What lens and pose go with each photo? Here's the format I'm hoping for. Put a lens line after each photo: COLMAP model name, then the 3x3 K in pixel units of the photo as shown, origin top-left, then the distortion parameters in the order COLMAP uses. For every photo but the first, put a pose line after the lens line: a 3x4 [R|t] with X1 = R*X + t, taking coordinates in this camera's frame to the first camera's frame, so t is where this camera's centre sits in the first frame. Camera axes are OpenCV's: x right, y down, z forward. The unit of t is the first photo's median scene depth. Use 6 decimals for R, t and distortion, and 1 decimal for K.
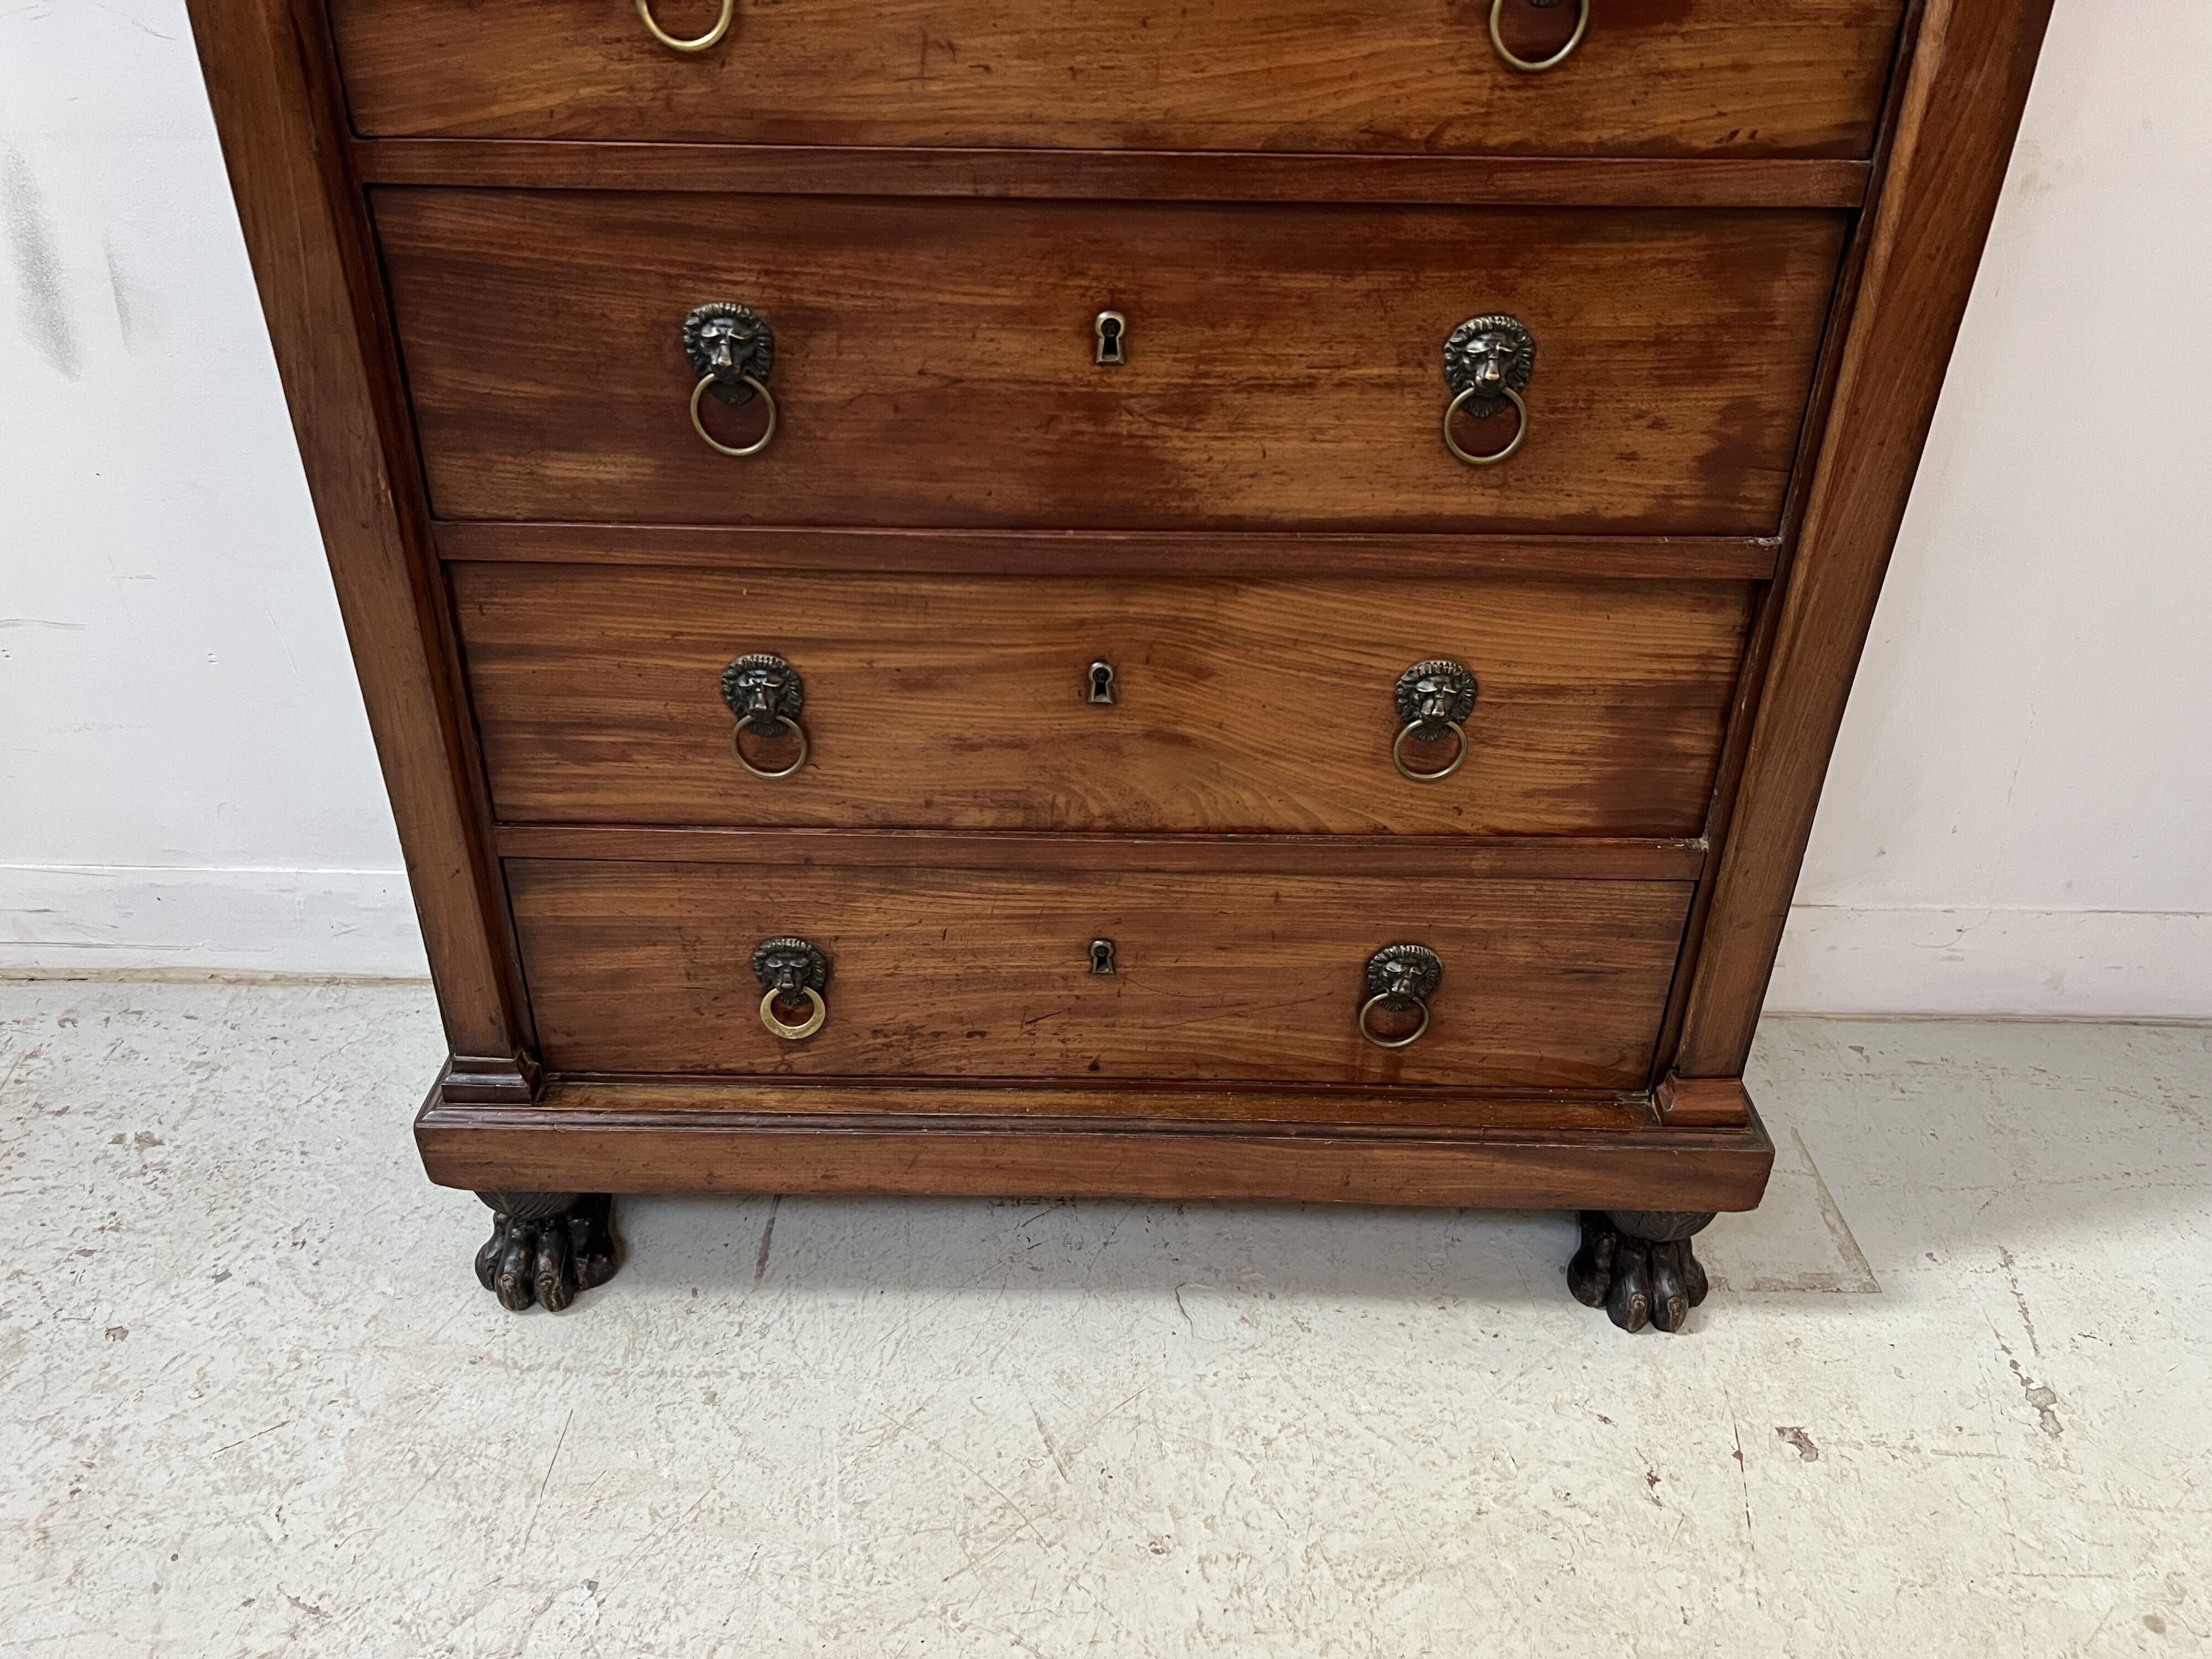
lens RADIAL K [[1676.1, 0, 1098.2], [0, 1676.1, 849.8], [0, 0, 1]] dist [0.054881, -0.063476]
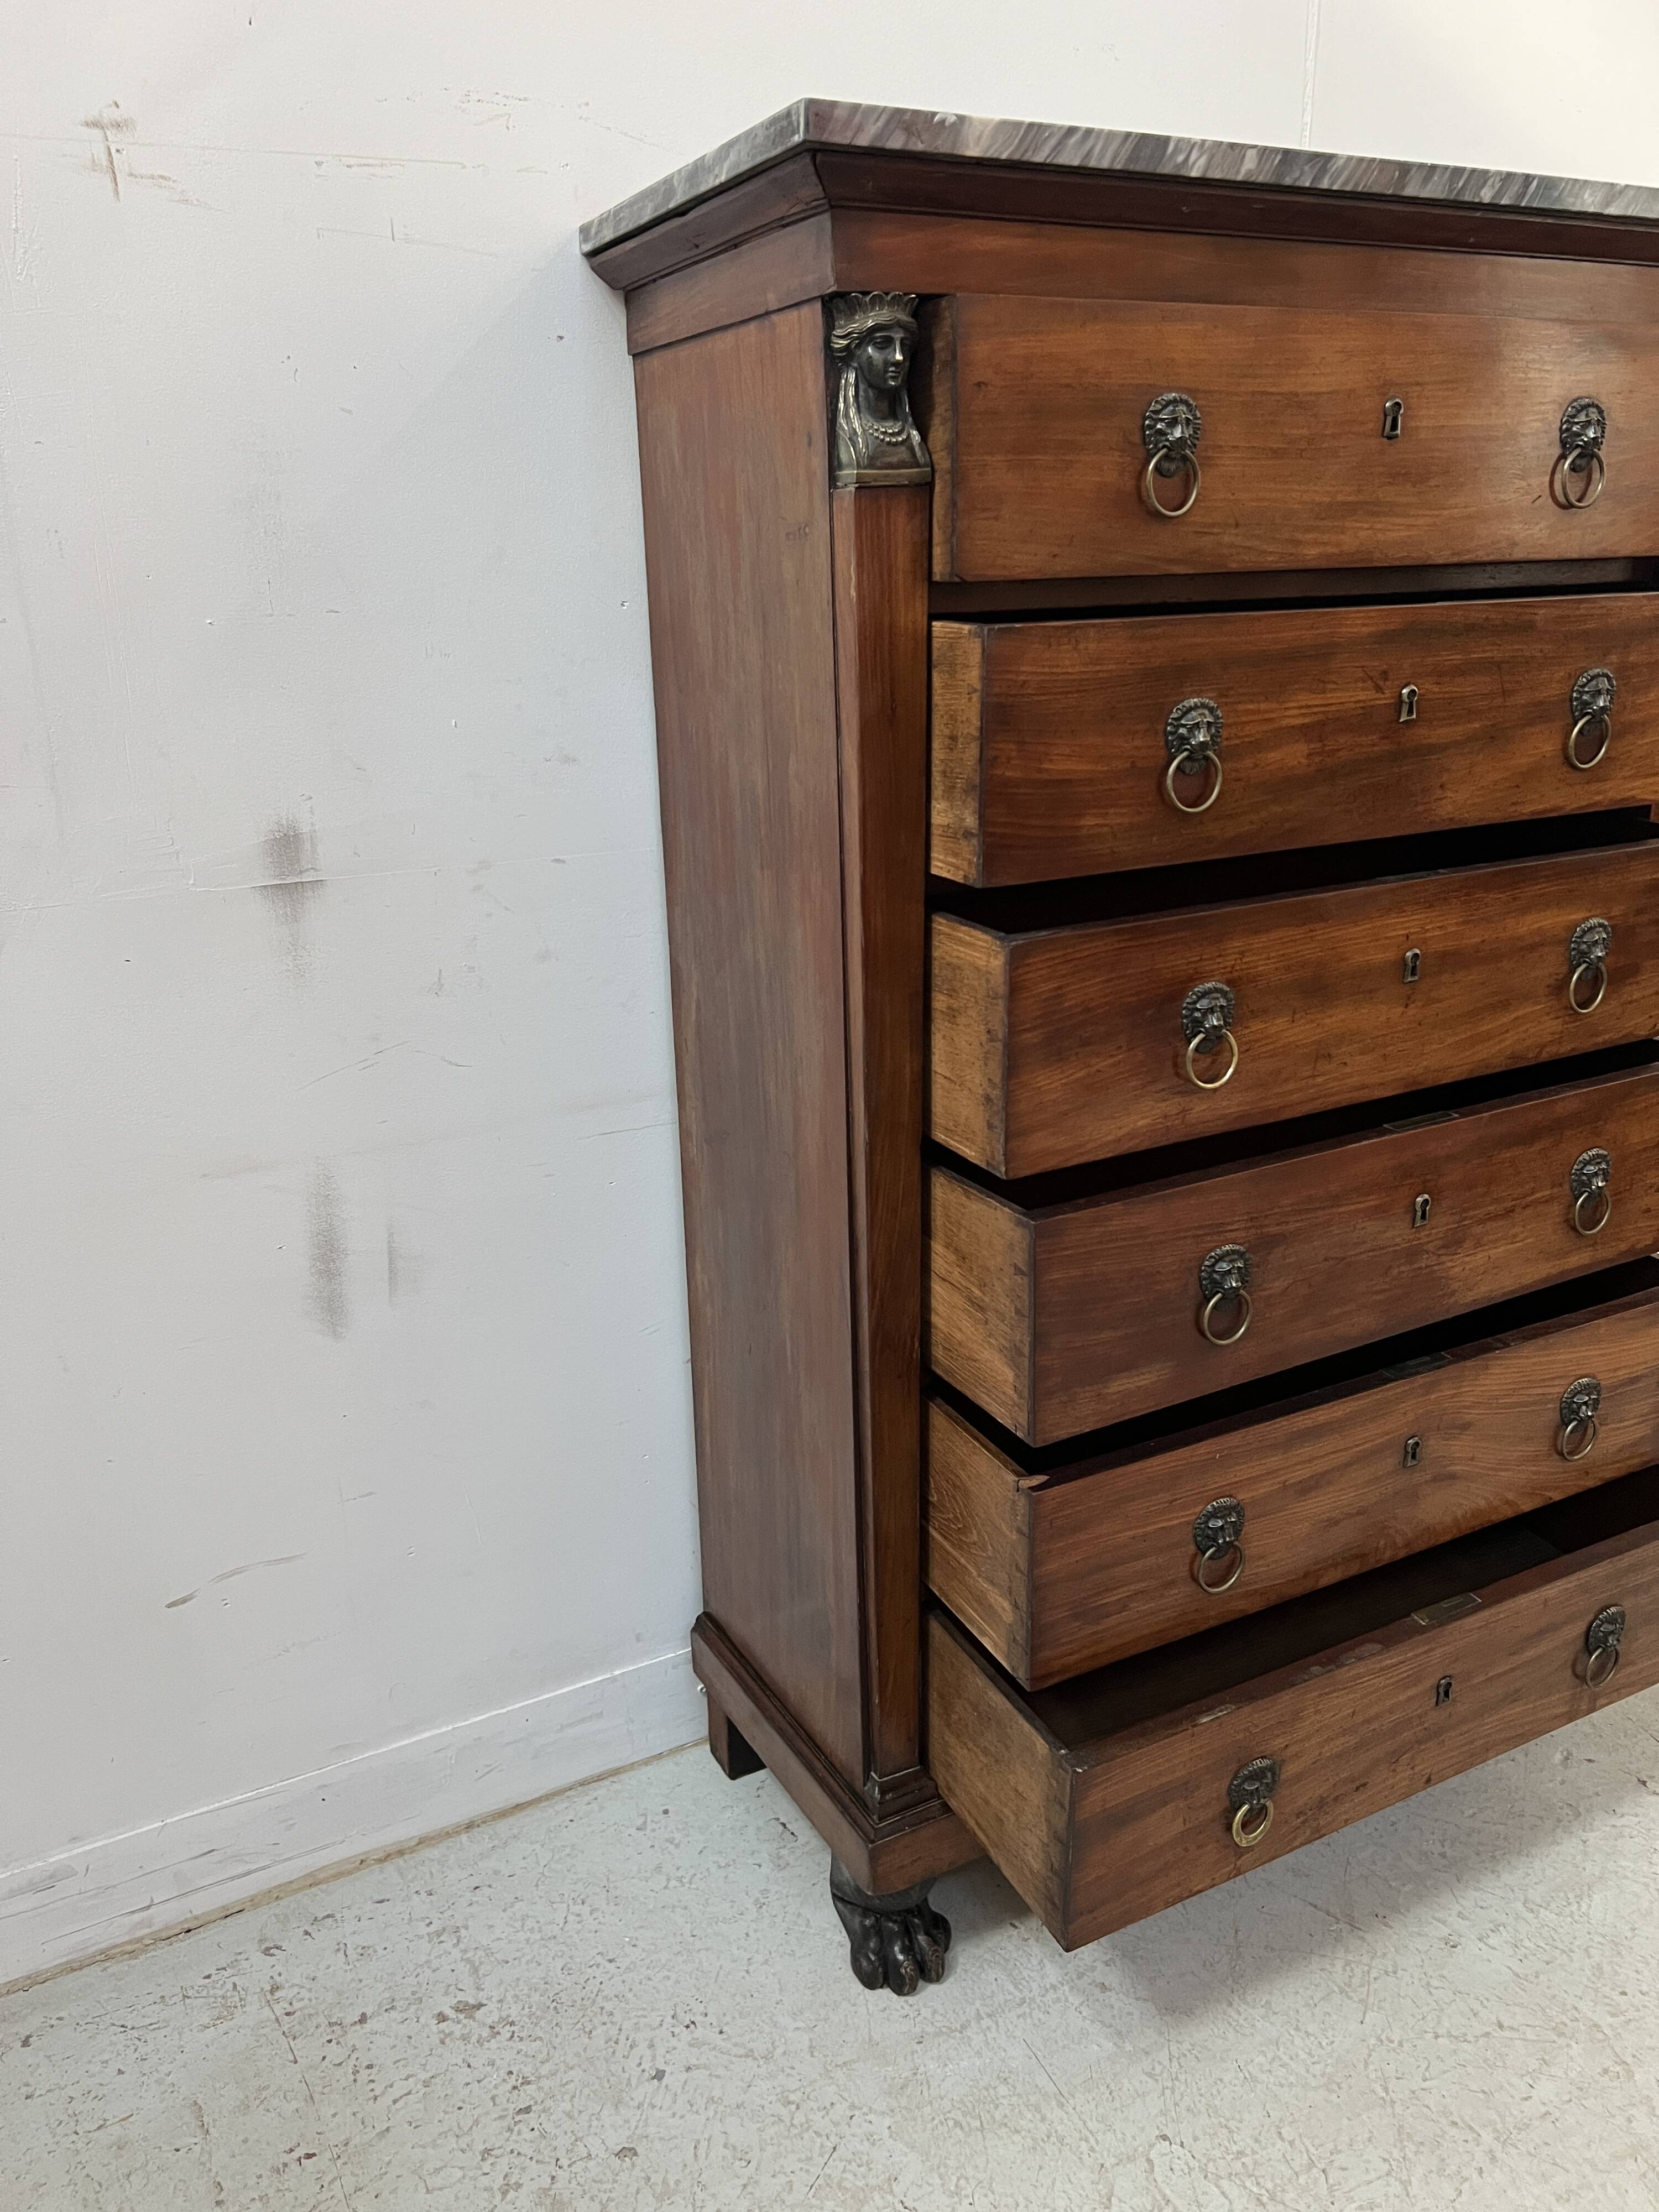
lens RADIAL K [[1676.1, 0, 827.7], [0, 1676.1, 1110.2], [0, 0, 1]] dist [0.054881, -0.063476]
pose [[0.881234, -0.180475, 0.436871, -0.977927], [0.278570, 0.944972, -0.171542, -0.163116], [-0.381871, 0.272867, 0.883016, -0.272995]]
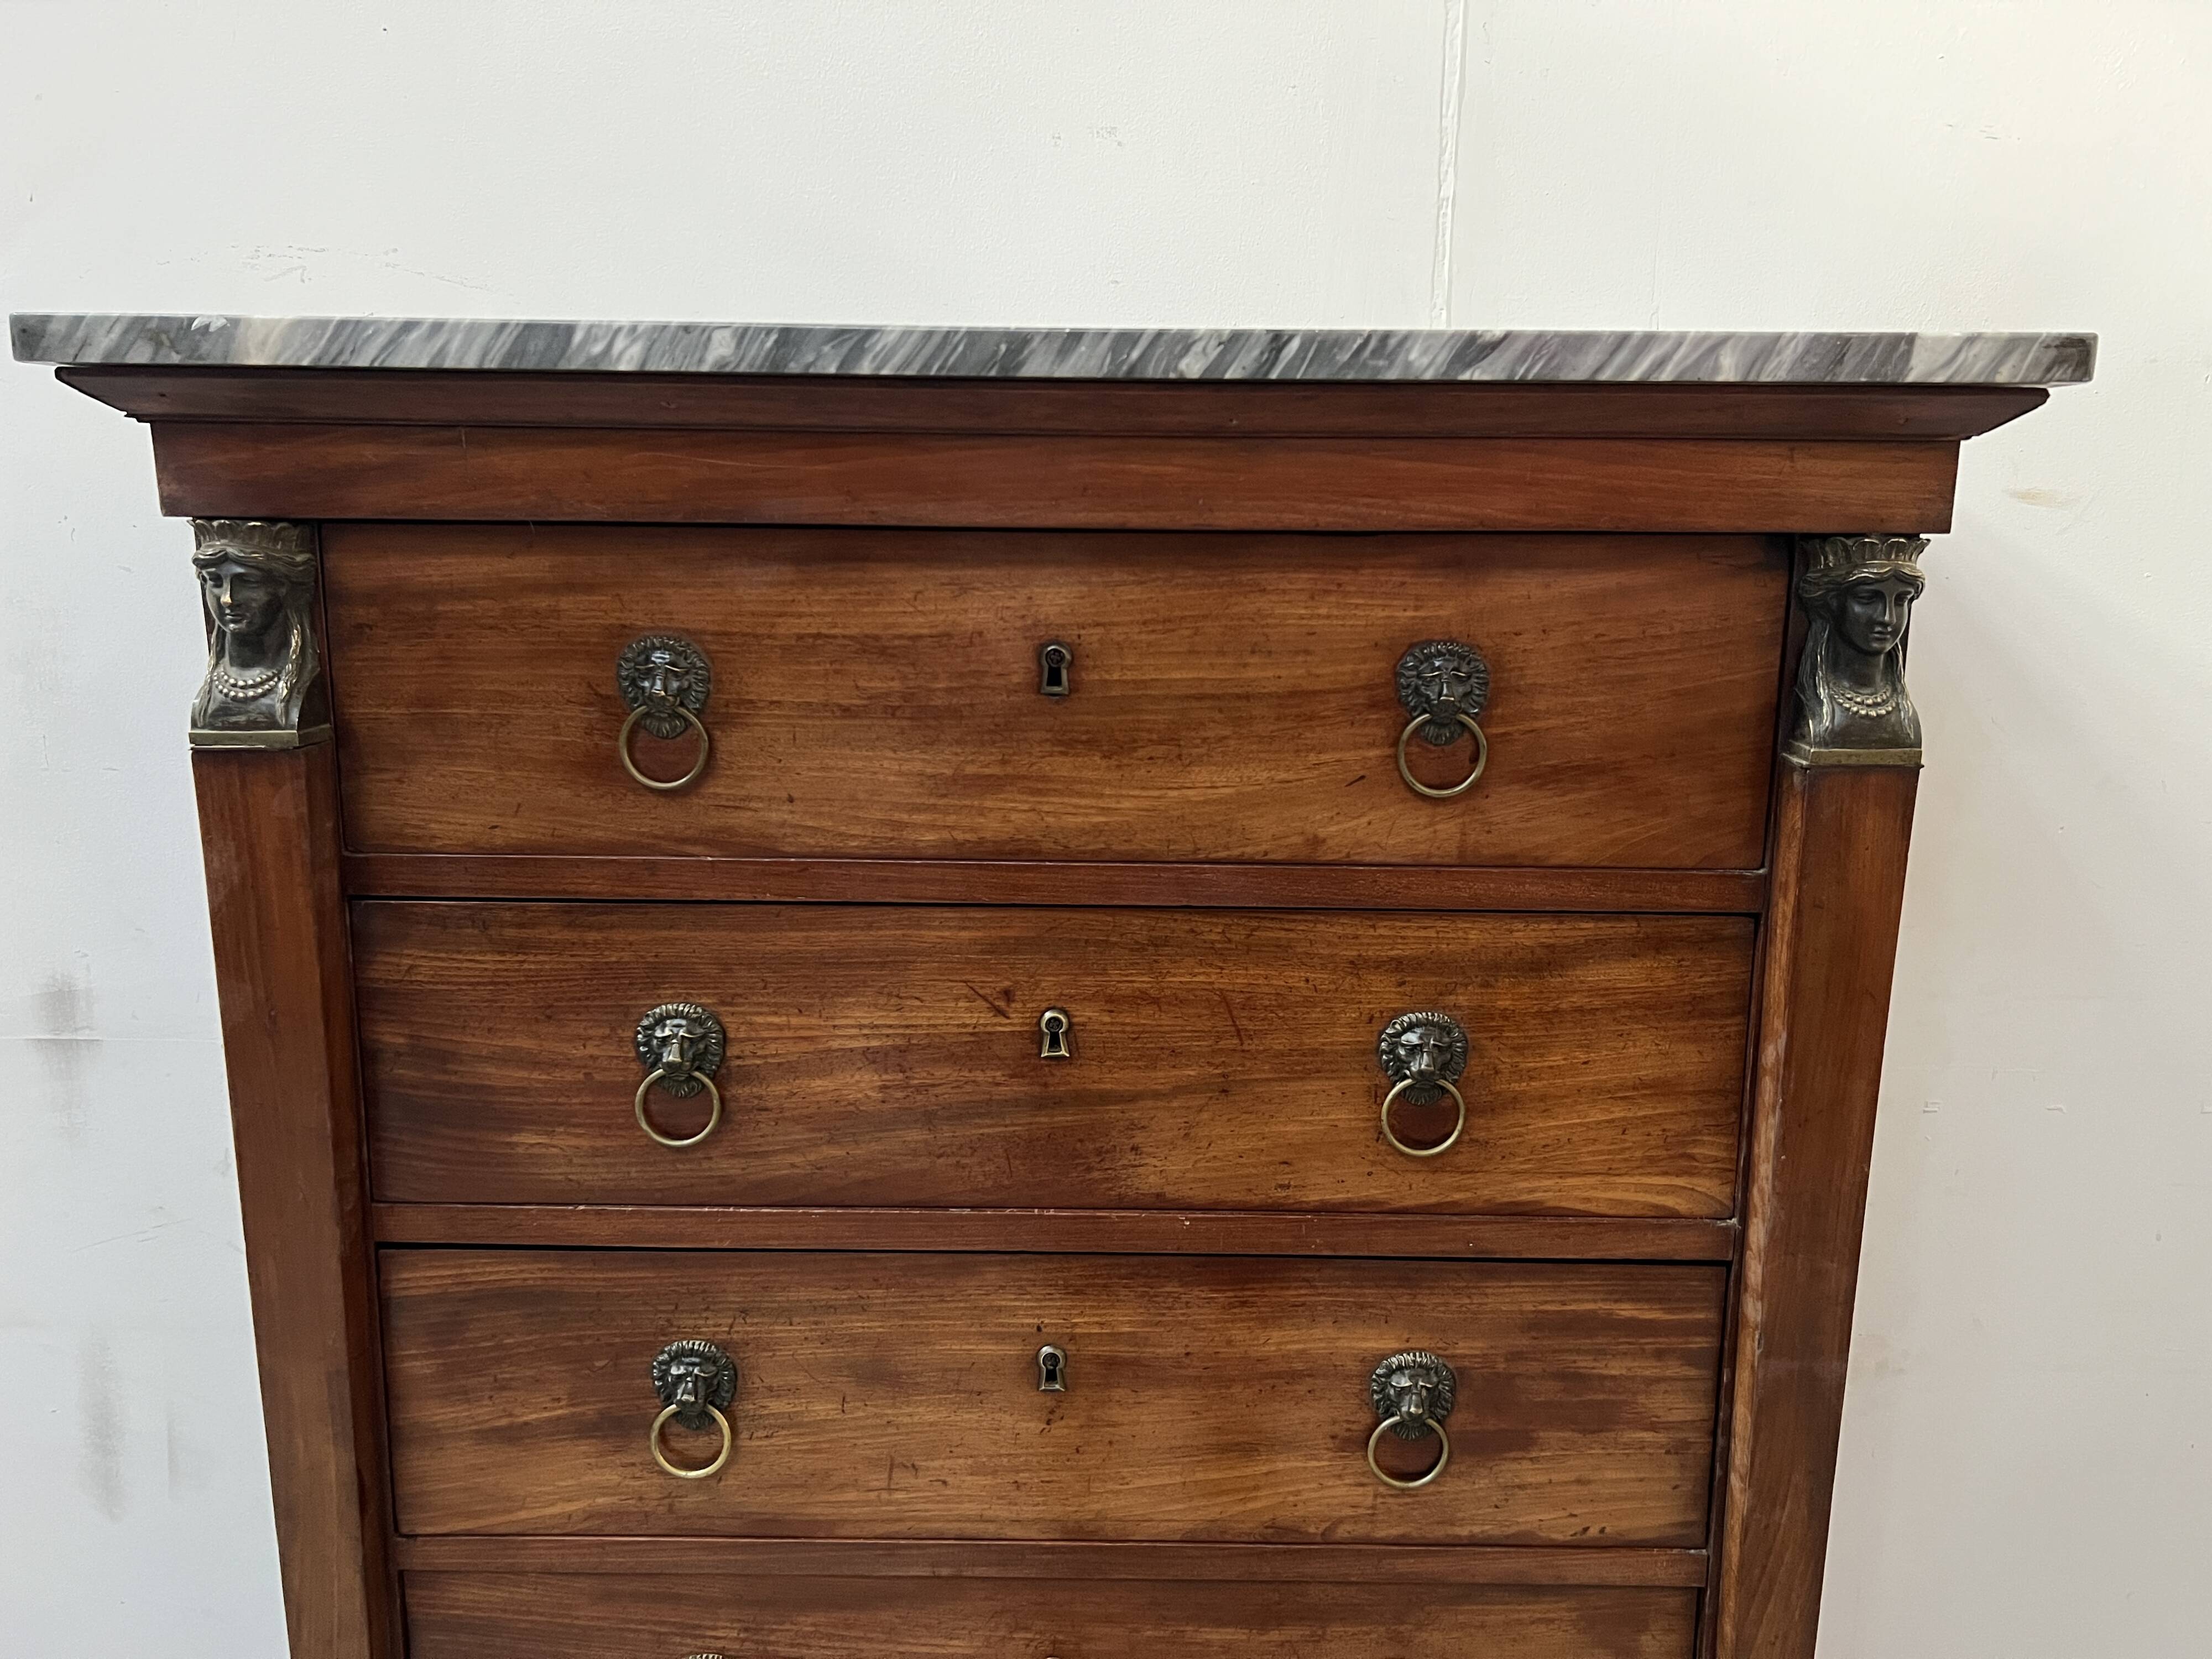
lens RADIAL K [[1676.1, 0, 1116.2], [0, 1676.1, 817.5], [0, 0, 1]] dist [0.054881, -0.063476]
pose [[0.999992, -0.003752, 0.001404, 0.043848], [0.004006, 0.936223, -0.351383, -0.390775], [0.000004, 0.351386, 0.936231, -0.213782]]
